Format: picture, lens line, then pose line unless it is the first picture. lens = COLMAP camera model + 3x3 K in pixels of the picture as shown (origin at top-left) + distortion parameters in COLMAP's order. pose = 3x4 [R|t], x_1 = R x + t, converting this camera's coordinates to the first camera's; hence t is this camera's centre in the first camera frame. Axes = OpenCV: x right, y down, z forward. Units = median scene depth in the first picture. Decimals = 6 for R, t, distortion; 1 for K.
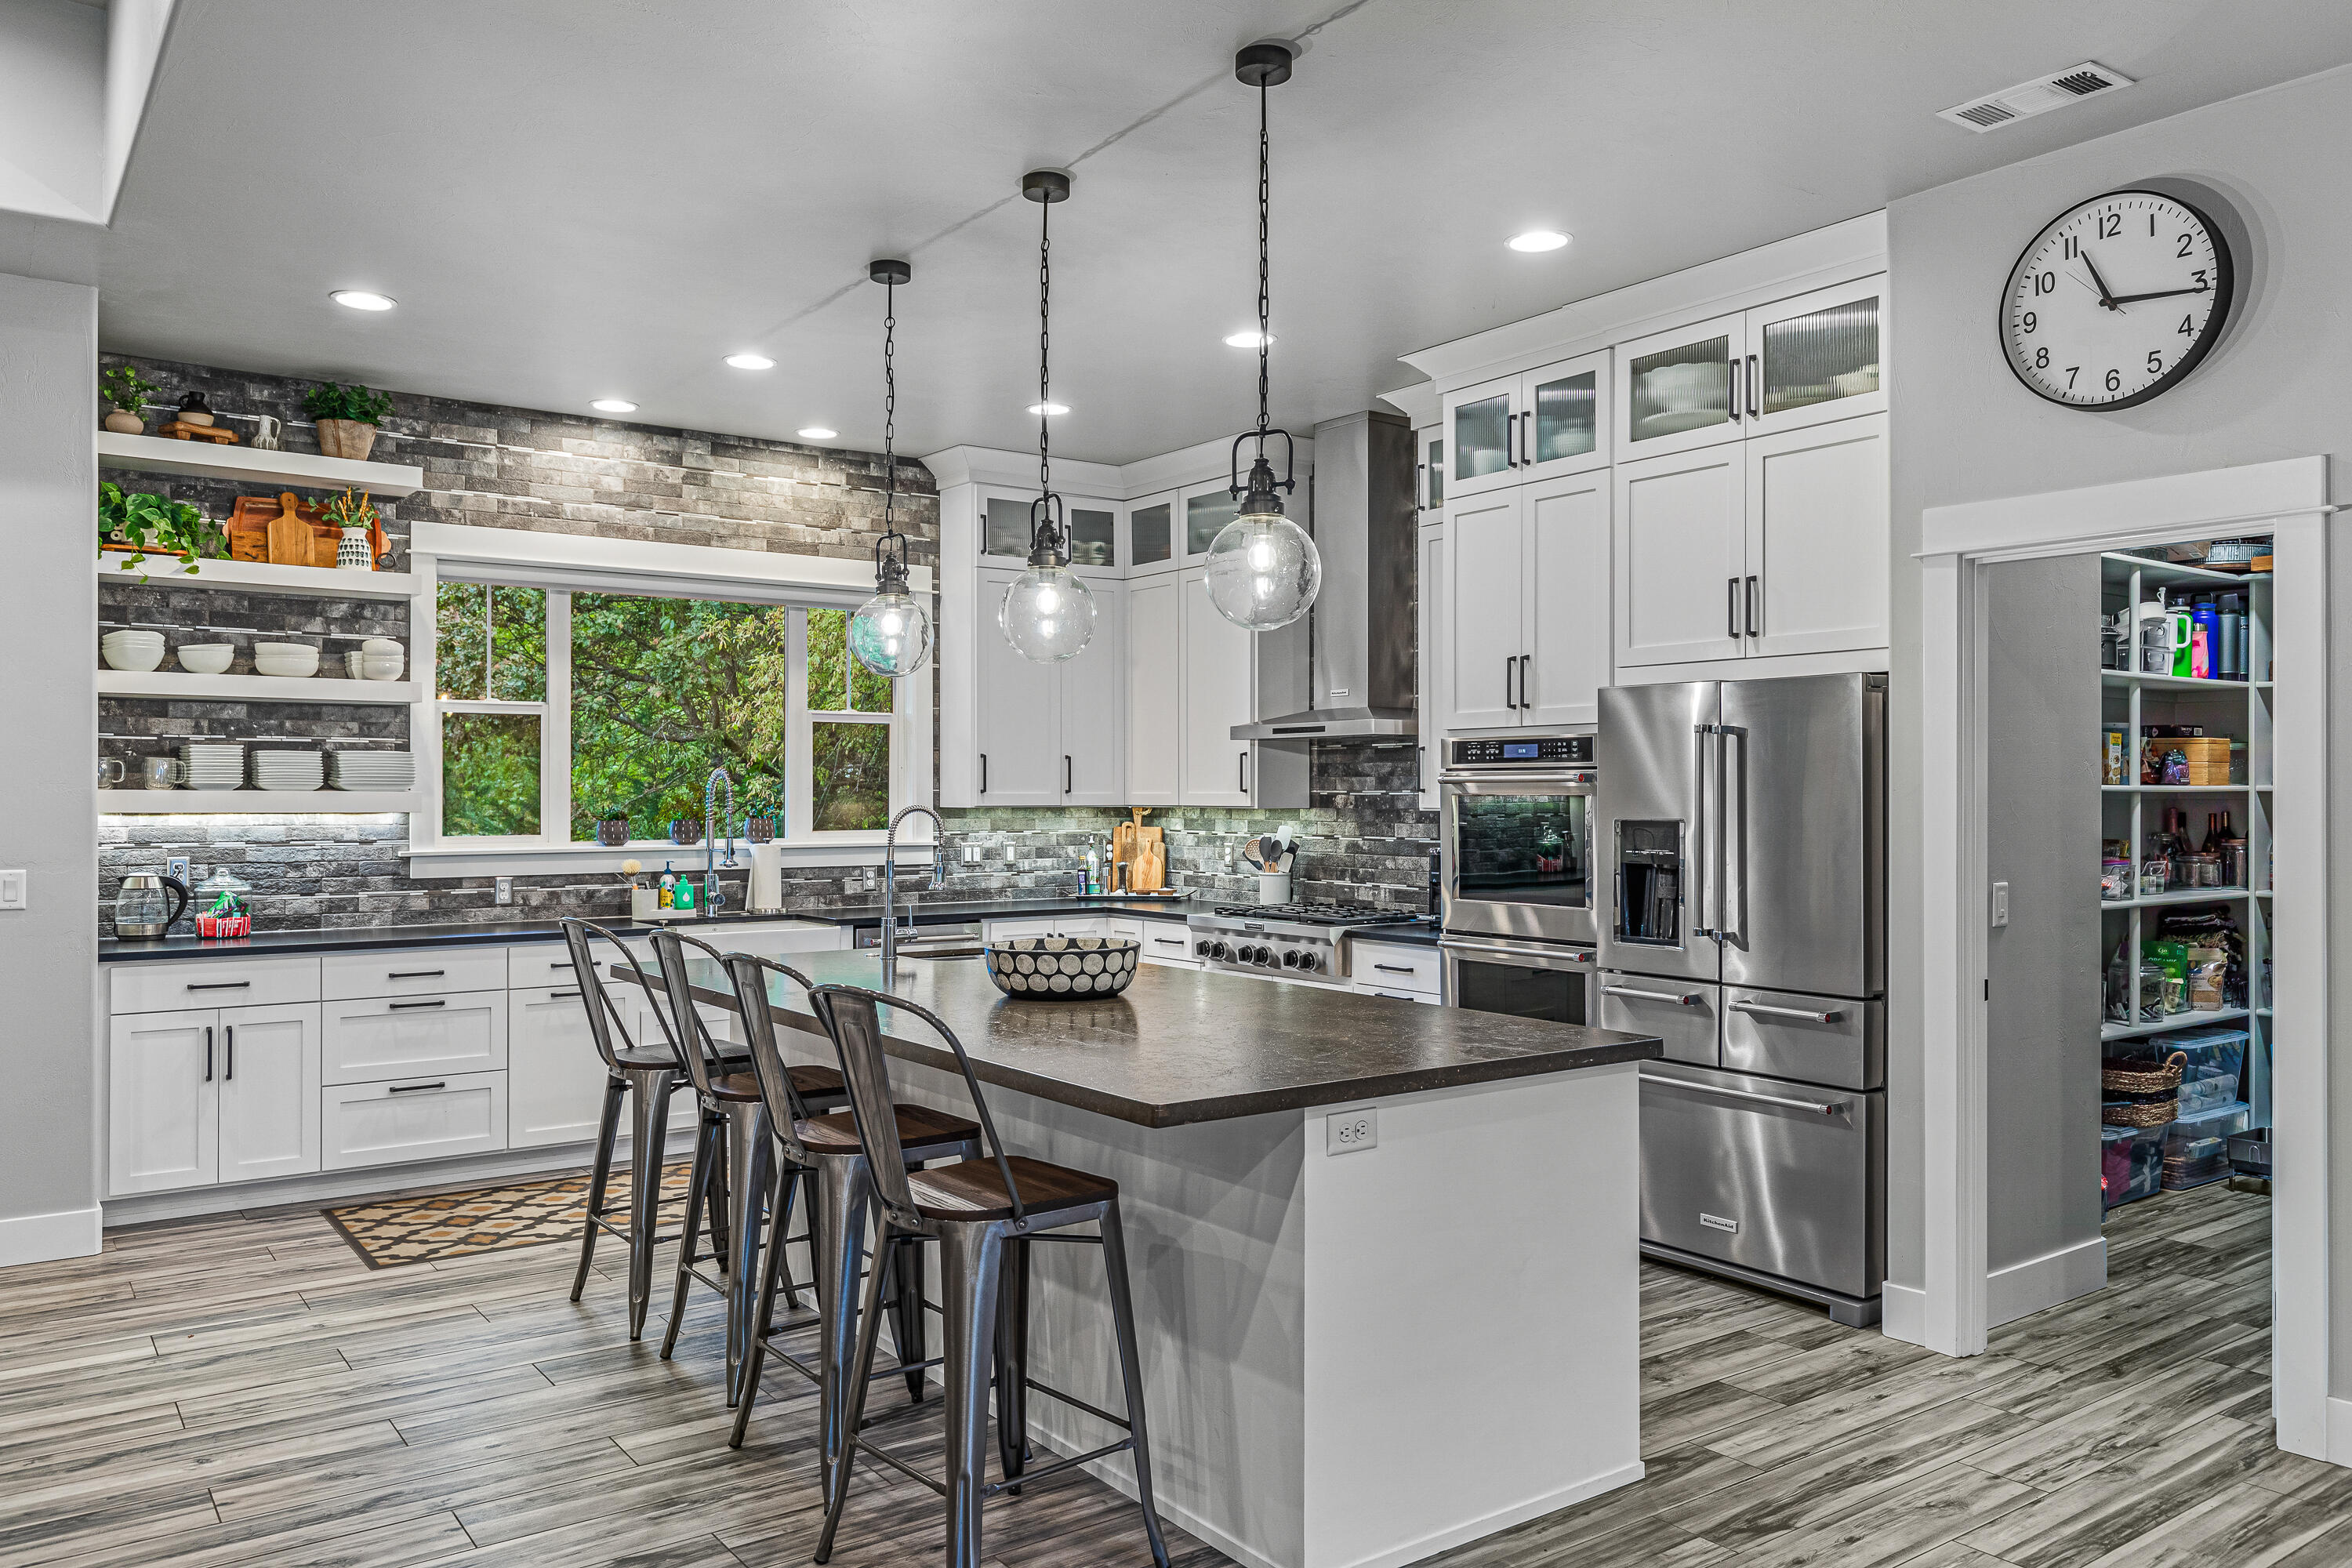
lens RADIAL K [[1675.6, 0, 1184.6], [0, 1675.6, 768.8], [0, 0, 1]] dist [-0.008164, 0.014138]
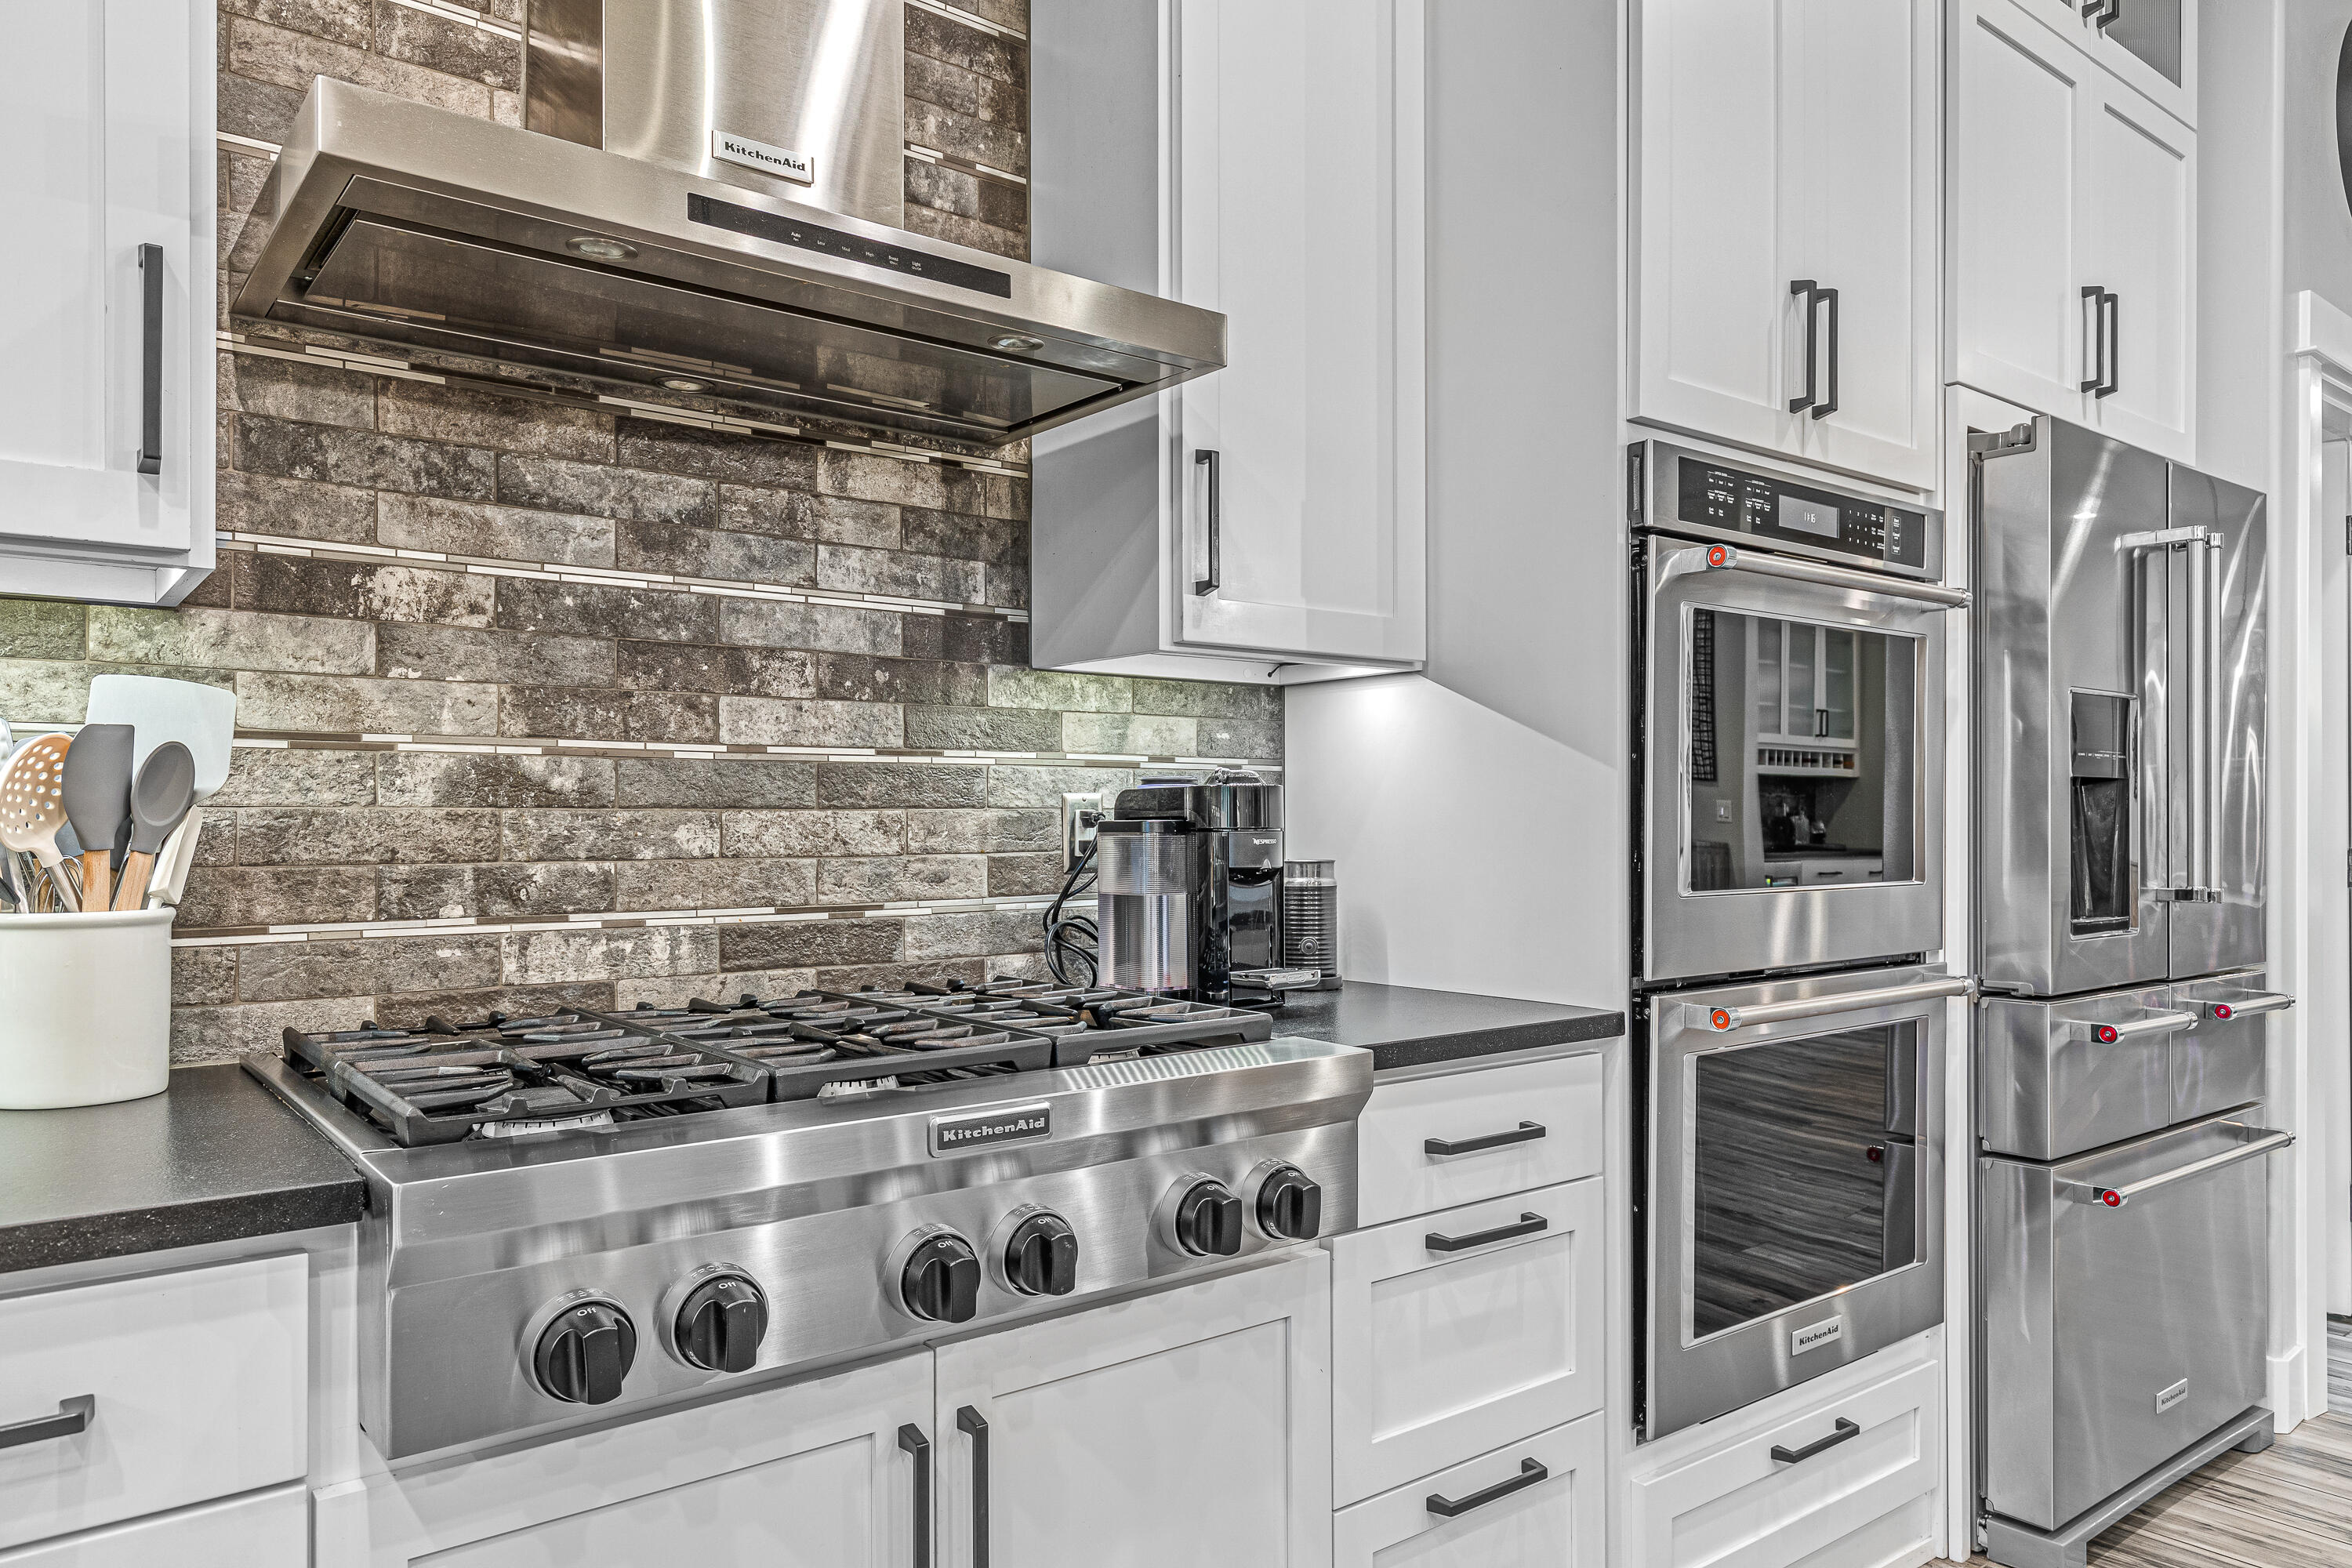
lens RADIAL K [[1576.2, 0, 1213.7], [0, 1576.2, 809.7], [0, 0, 1]] dist [0.000146, -0.006578]
pose [[-0.038097, 0.001760, 0.999272, -0.153468], [-0.015875, 0.999871, -0.002366, 0.053925], [-0.999148, -0.015954, -0.038064, 0.974082]]
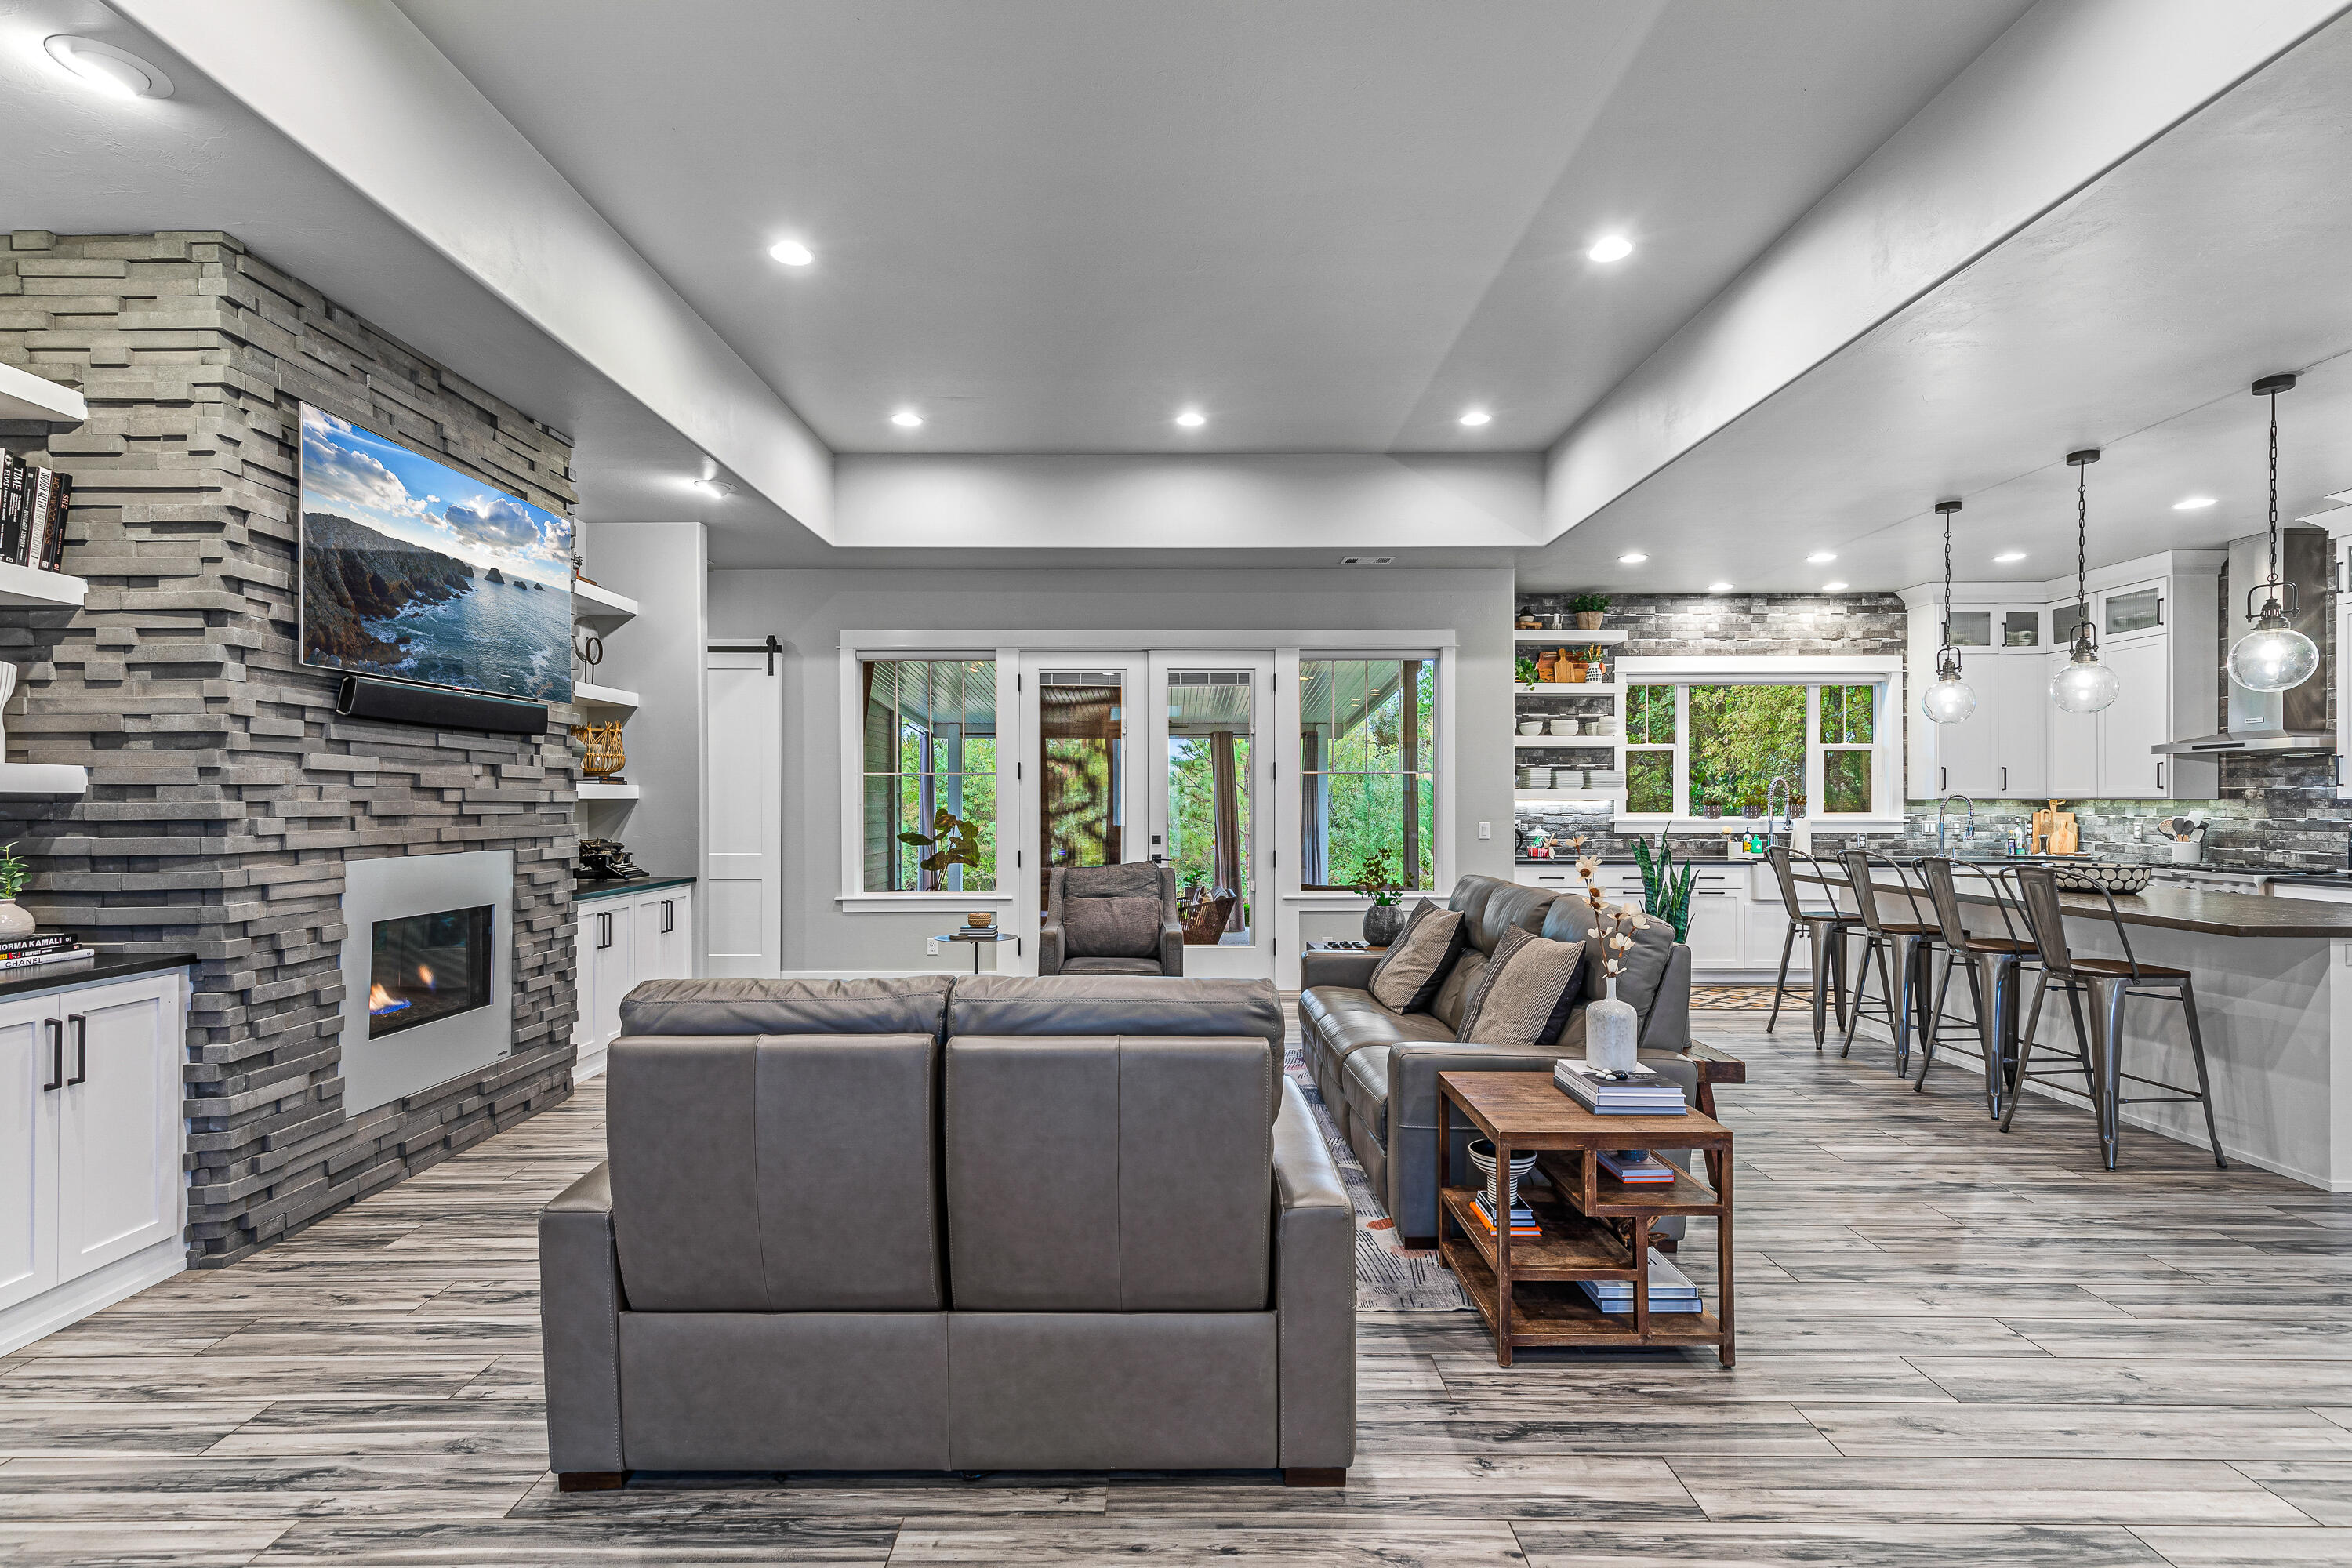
lens RADIAL K [[1075.9, 0, 1161.0], [0, 1075.9, 805.2], [0, 0, 1]] dist [0.001493, 0.001966]
pose [[0.805027, 0.002920, -0.593231, -0.126721], [0.007938, 0.999845, 0.015694, 0.006990], [0.593185, -0.017343, 0.804879, -0.371550]]
